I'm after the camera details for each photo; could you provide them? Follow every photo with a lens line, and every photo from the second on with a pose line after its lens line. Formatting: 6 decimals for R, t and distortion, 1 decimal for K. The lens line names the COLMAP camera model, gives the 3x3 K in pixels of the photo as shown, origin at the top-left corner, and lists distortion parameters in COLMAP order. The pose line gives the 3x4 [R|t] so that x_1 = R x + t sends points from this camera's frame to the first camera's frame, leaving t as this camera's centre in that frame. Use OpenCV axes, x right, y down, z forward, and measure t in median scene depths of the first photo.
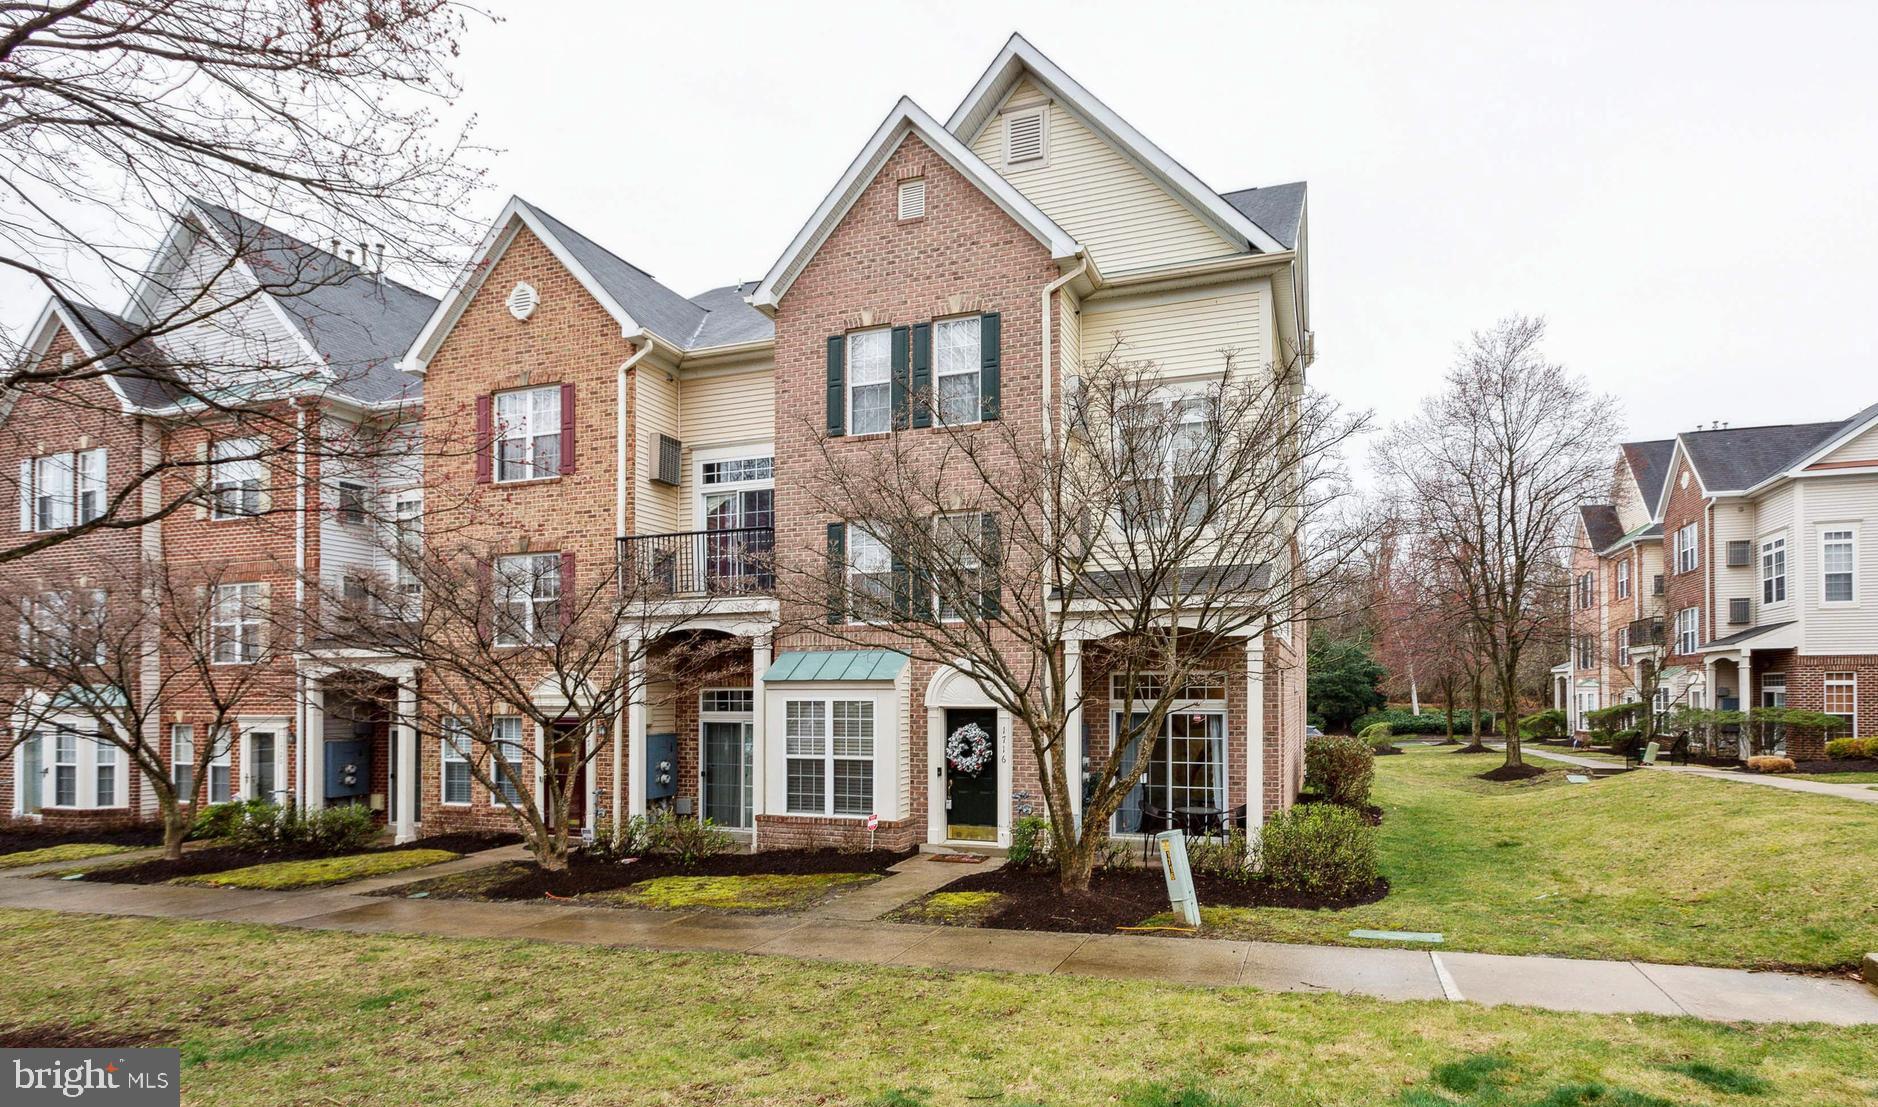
lens RADIAL K [[861.5, 0, 939.0], [0, 861.5, 553.5], [0, 0, 1]] dist [0.002256, 0.000276]
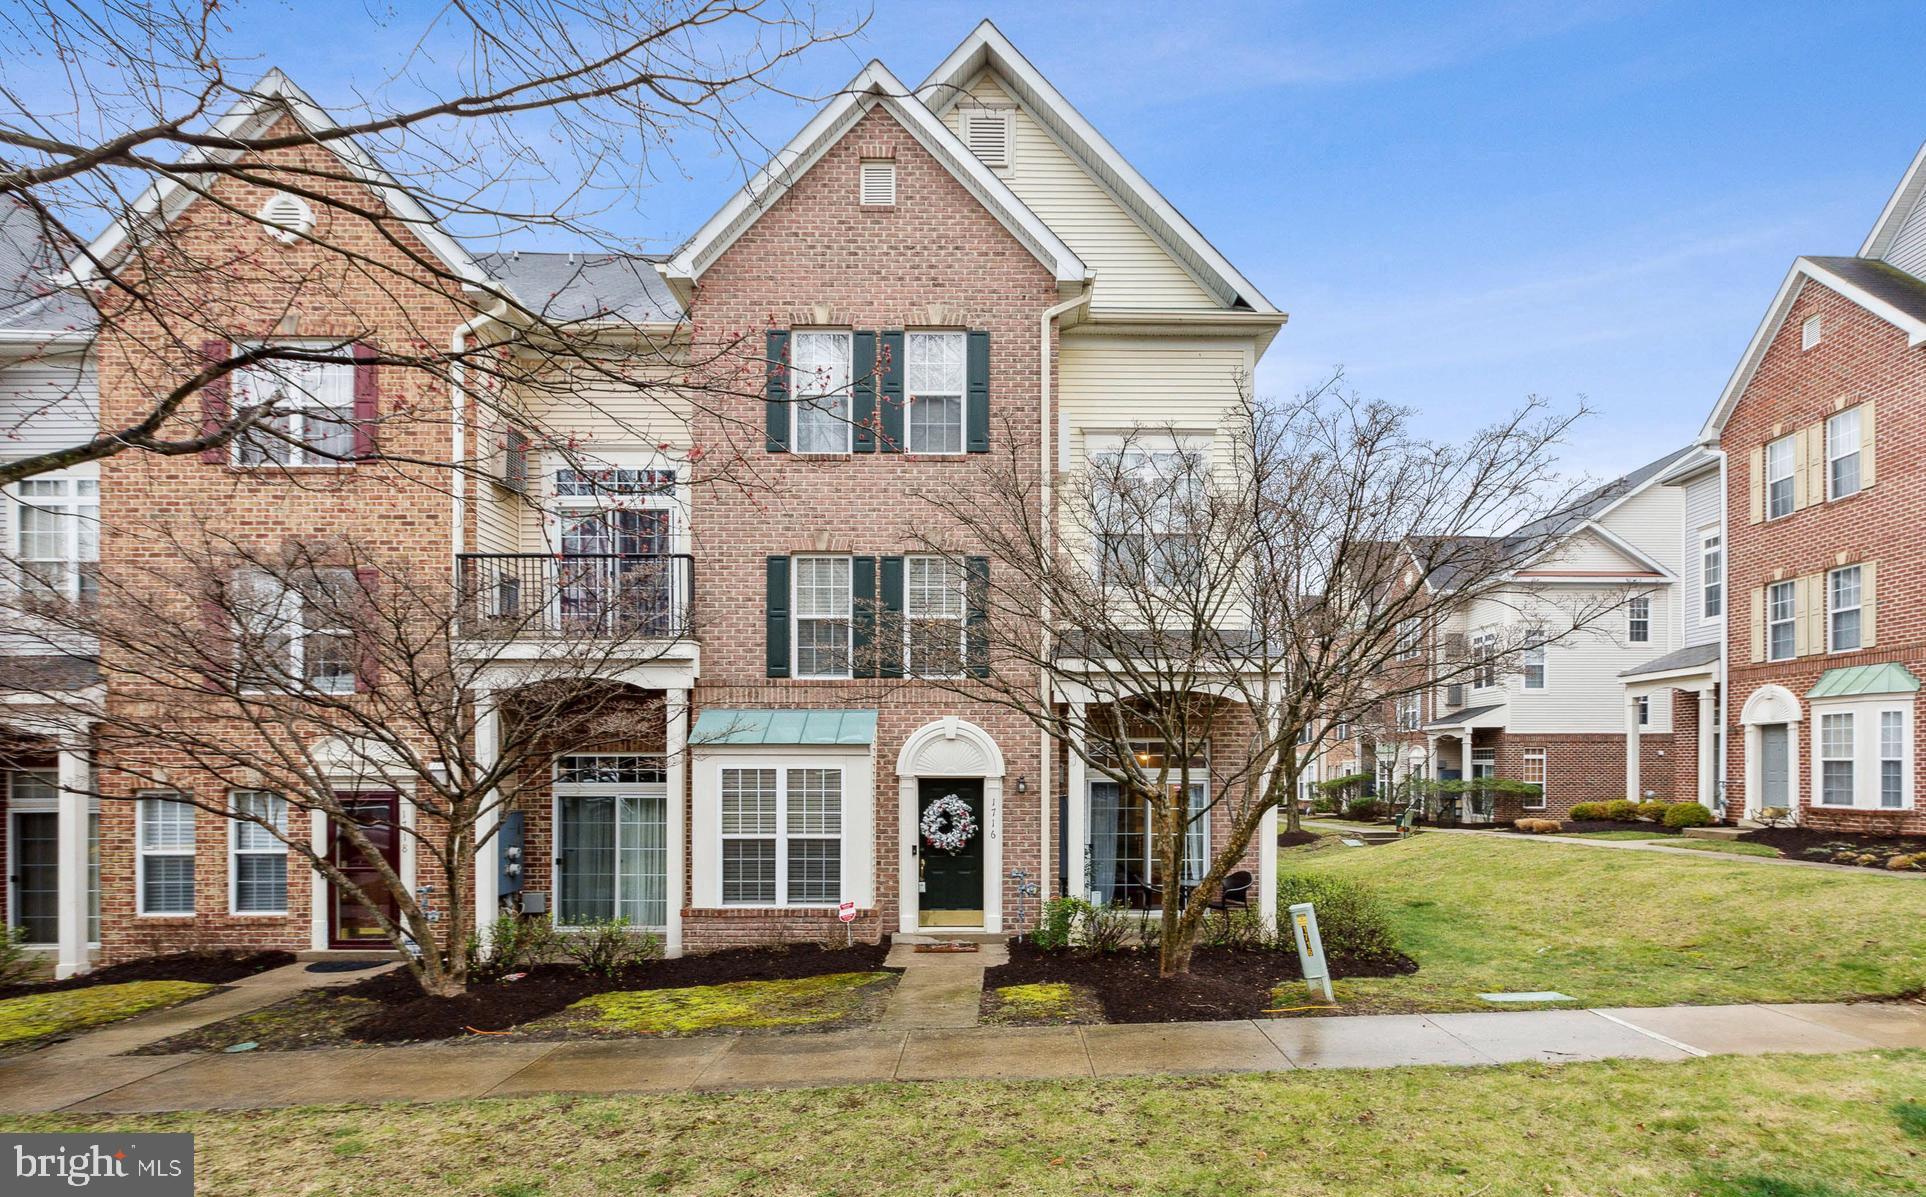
lens RADIAL K [[931.2, 0, 963.1], [0, 931.2, 636.3], [0, 0, 1]] dist [0.002329, 0.000942]
pose [[0.945761, 0.048154, 0.321275, -0.249696], [-0.055820, 0.998333, 0.014688, 0.019857], [-0.320032, -0.031825, 0.946872, 0.095023]]
